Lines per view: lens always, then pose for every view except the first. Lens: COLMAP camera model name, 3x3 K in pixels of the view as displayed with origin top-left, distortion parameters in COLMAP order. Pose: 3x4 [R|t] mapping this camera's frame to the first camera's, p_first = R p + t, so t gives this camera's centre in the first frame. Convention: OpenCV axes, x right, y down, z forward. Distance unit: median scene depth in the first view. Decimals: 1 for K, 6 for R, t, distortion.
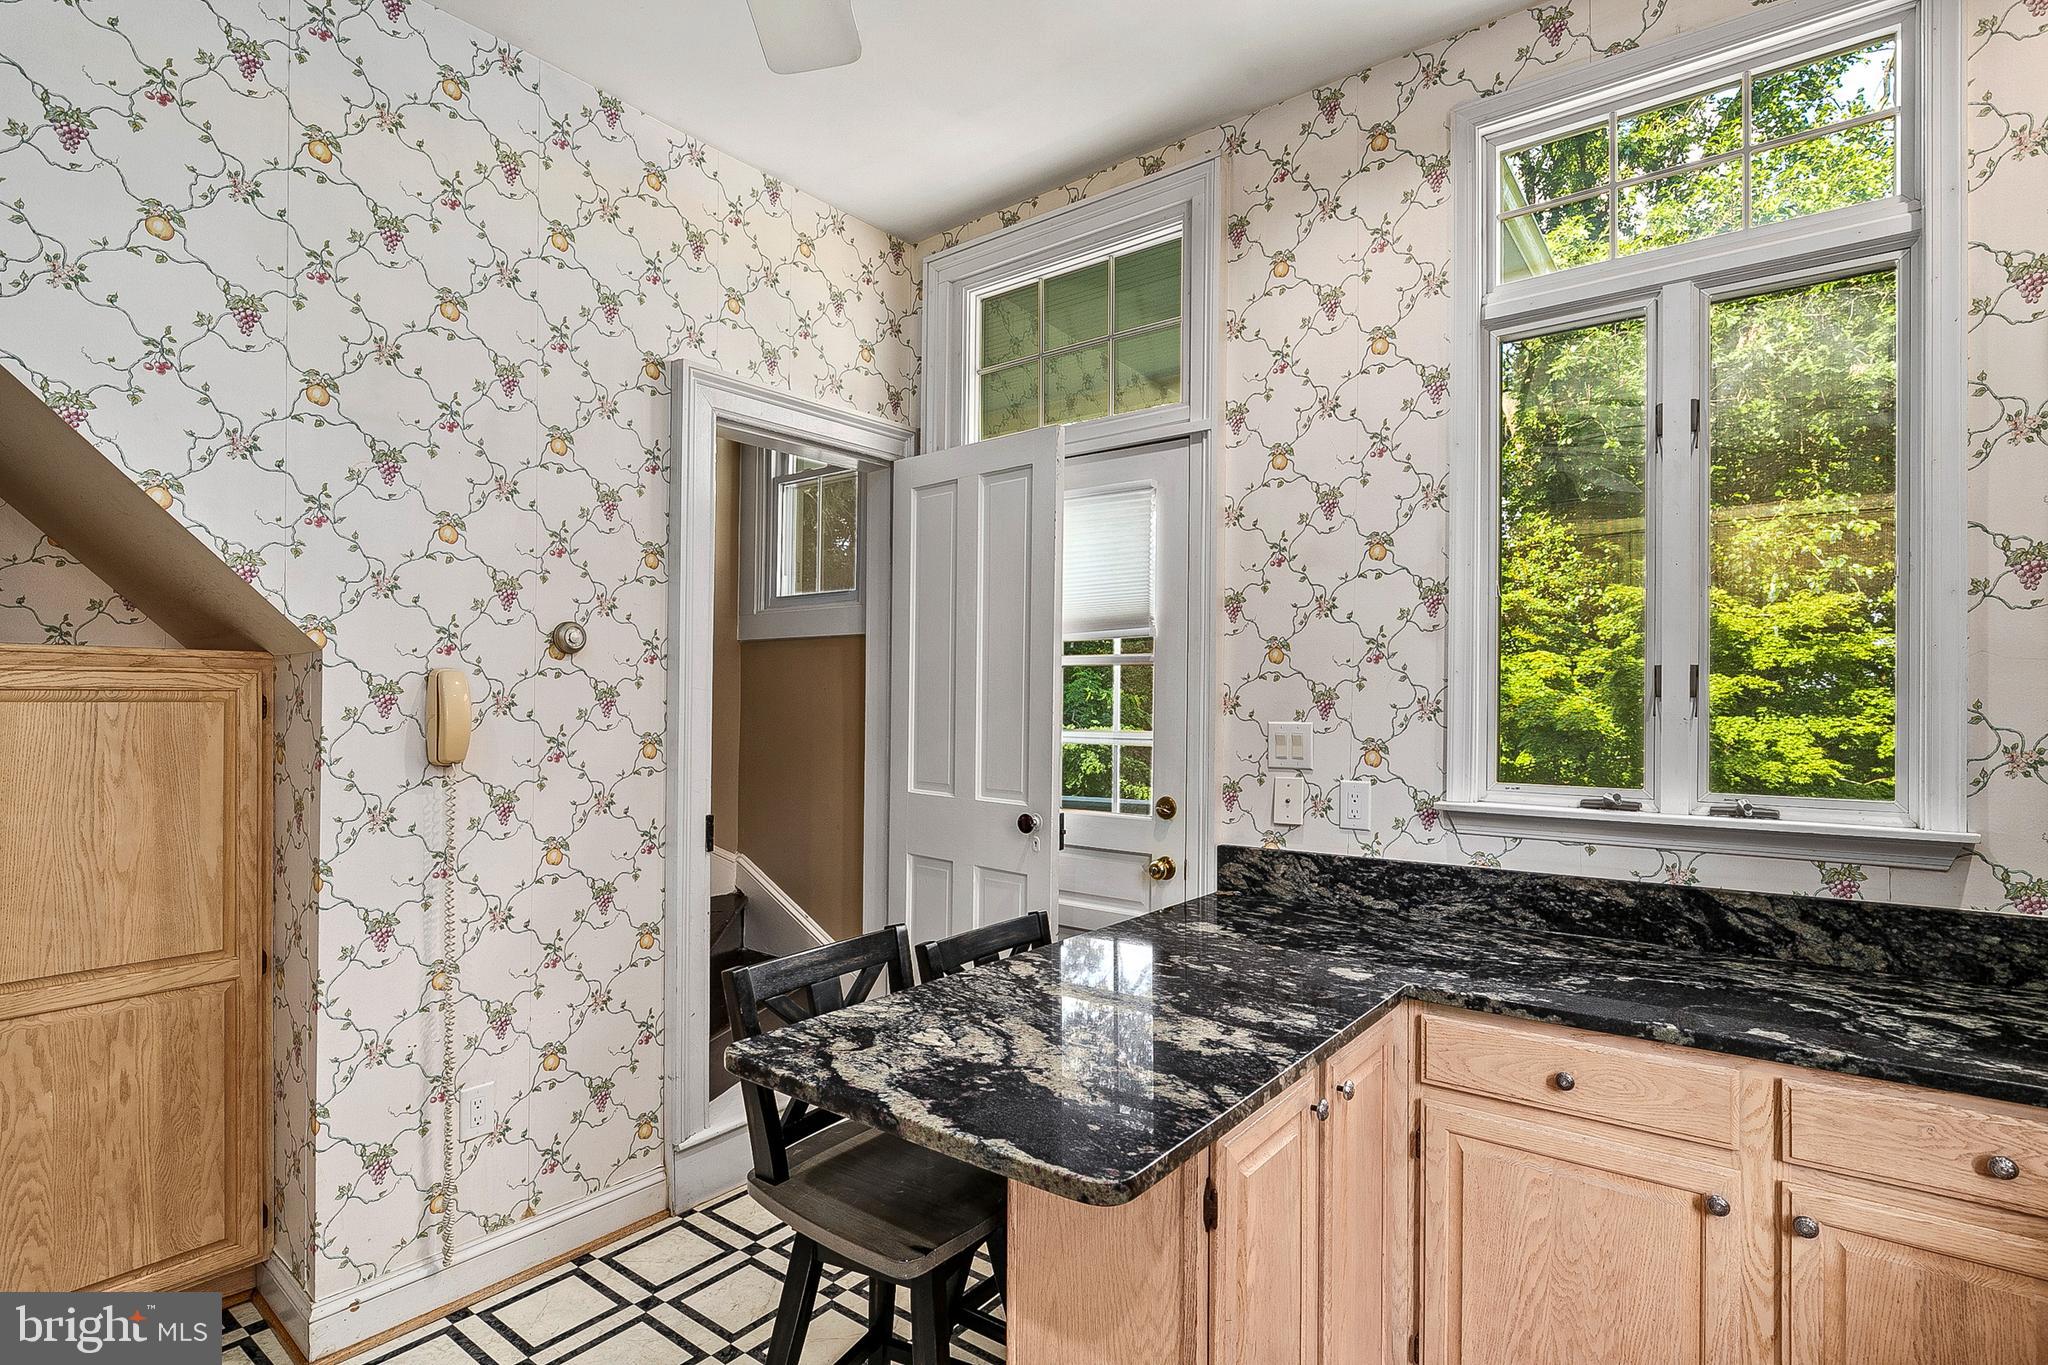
lens RADIAL K [[1020.3, 0, 1021.2], [0, 1020.3, 692.0], [0, 0, 1]] dist [-0.021503, -0.000061]
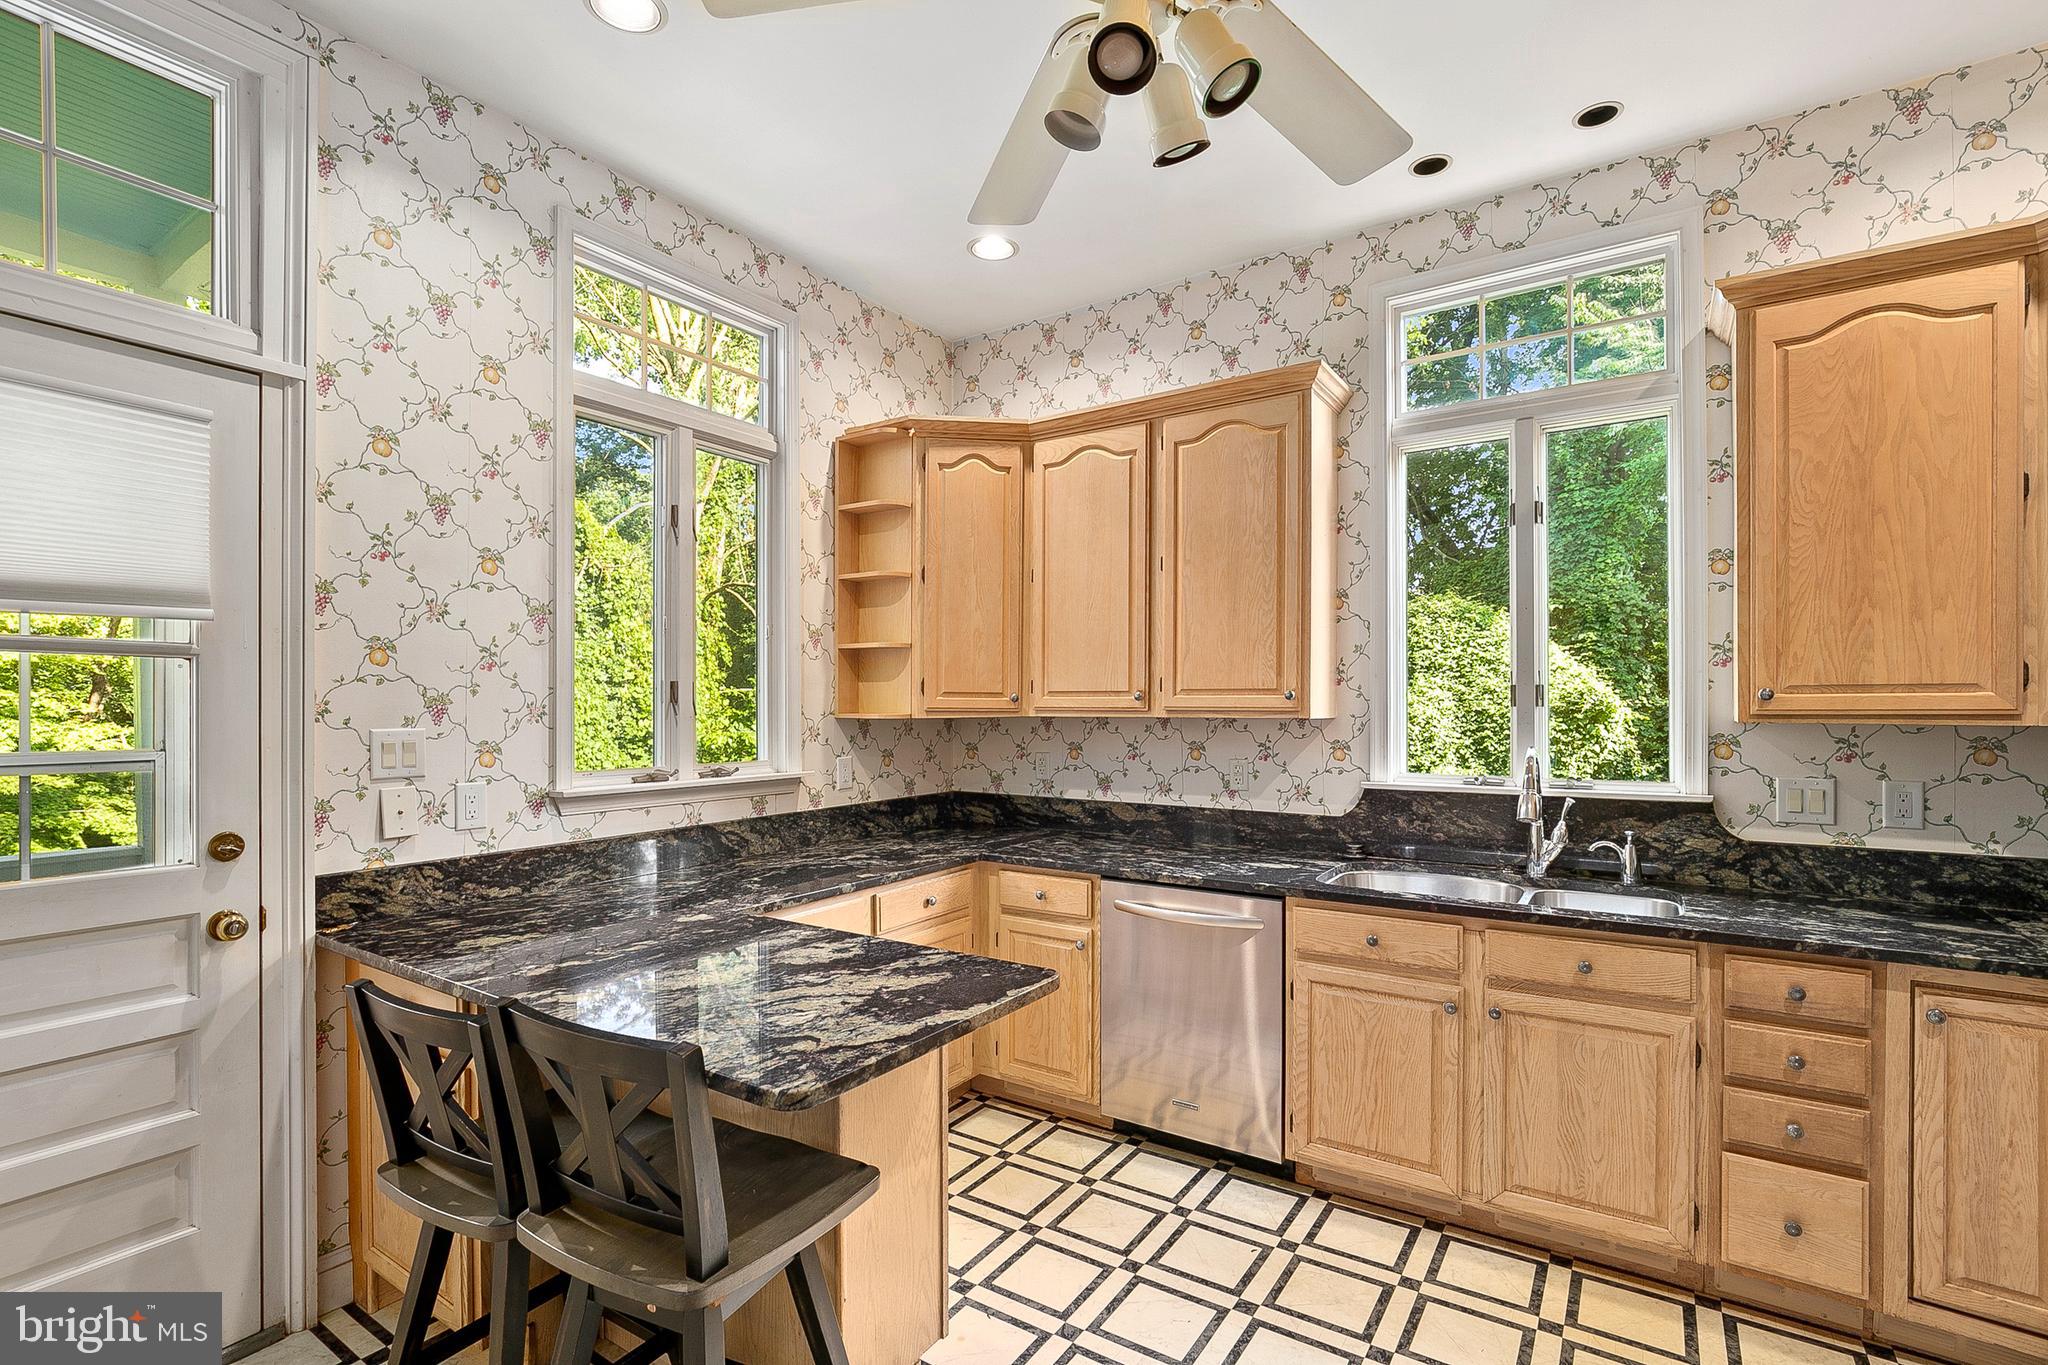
lens RADIAL K [[937.0, 0, 1015.0], [0, 937.0, 699.4], [0, 0, 1]] dist [-0.003448, 0.000148]
pose [[-0.059960, 0.004124, 0.998192, -0.712419], [-0.004755, 0.999979, -0.004417, 0.003888], [-0.998189, -0.005011, -0.059939, 0.539647]]
